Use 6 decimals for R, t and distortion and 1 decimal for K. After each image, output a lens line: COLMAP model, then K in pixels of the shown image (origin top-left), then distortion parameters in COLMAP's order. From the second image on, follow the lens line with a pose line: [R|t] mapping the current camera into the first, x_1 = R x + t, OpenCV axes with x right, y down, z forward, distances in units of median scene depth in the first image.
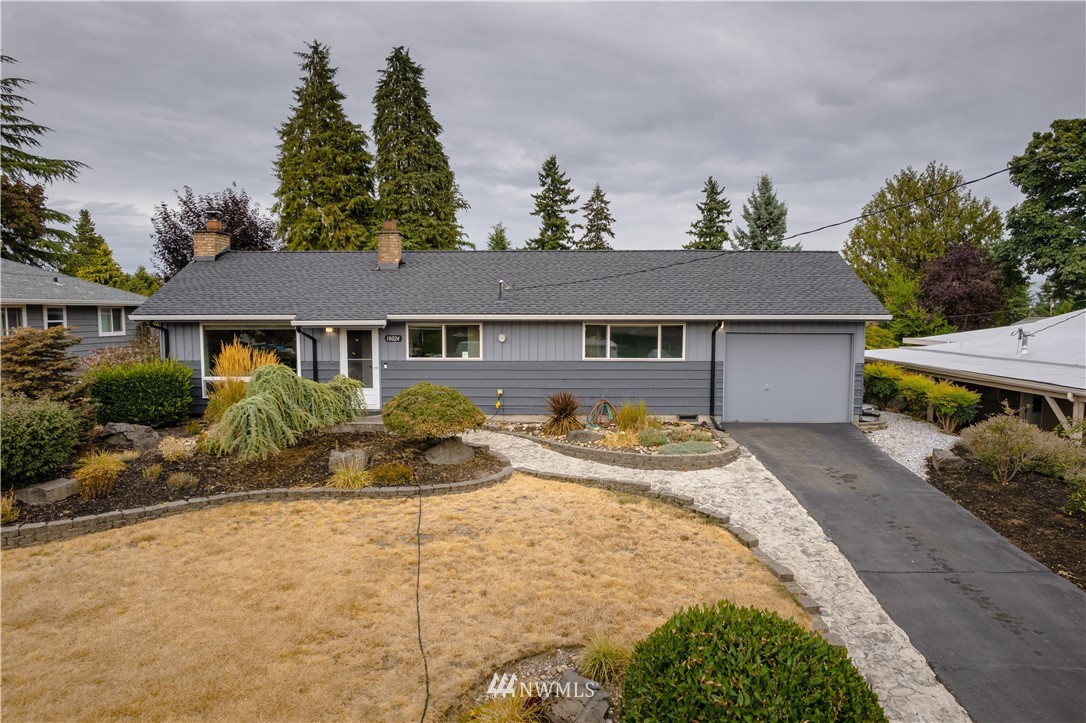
lens RADIAL K [[692.0, 0, 548.3], [0, 692.0, 361.6], [0, 0, 1]] dist [-0.066688, 0.049432]
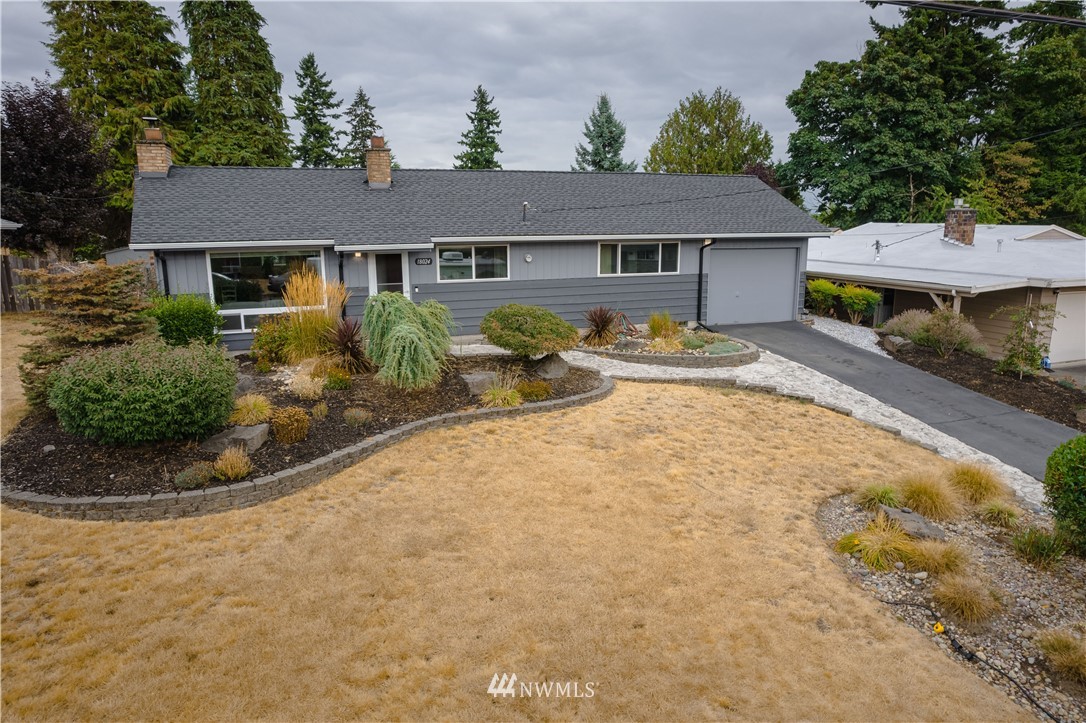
lens RADIAL K [[692.0, 0, 548.1], [0, 692.0, 363.6], [0, 0, 1]] dist [-0.066688, 0.049432]
pose [[0.935071, -0.078554, 0.345646, -0.413295], [0.033126, 0.990233, 0.135431, -0.016420], [-0.352909, -0.115188, 0.928540, -0.003896]]
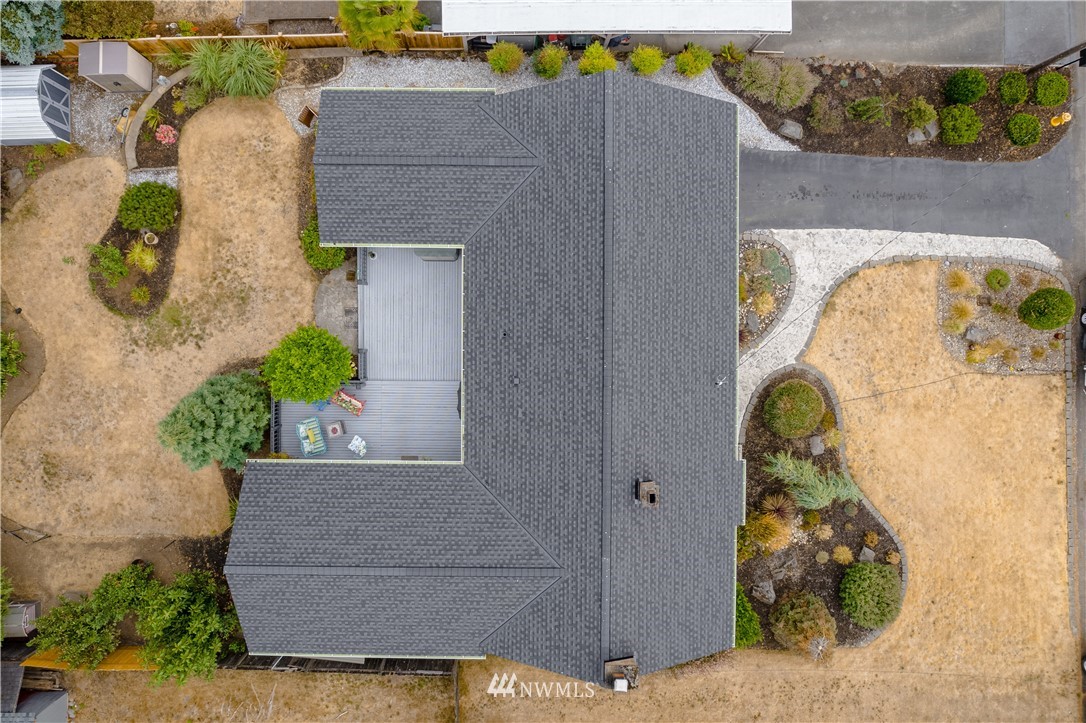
lens RADIAL K [[692.0, 0, 538.2], [0, 692.0, 361.3], [0, 0, 1]] dist [-0.066688, 0.049432]
pose [[-0.016091, -0.999583, -0.023984, 0.008813], [0.083354, -0.025245, 0.996200, -1.410847], [-0.996390, 0.014031, 0.083726, 1.217702]]
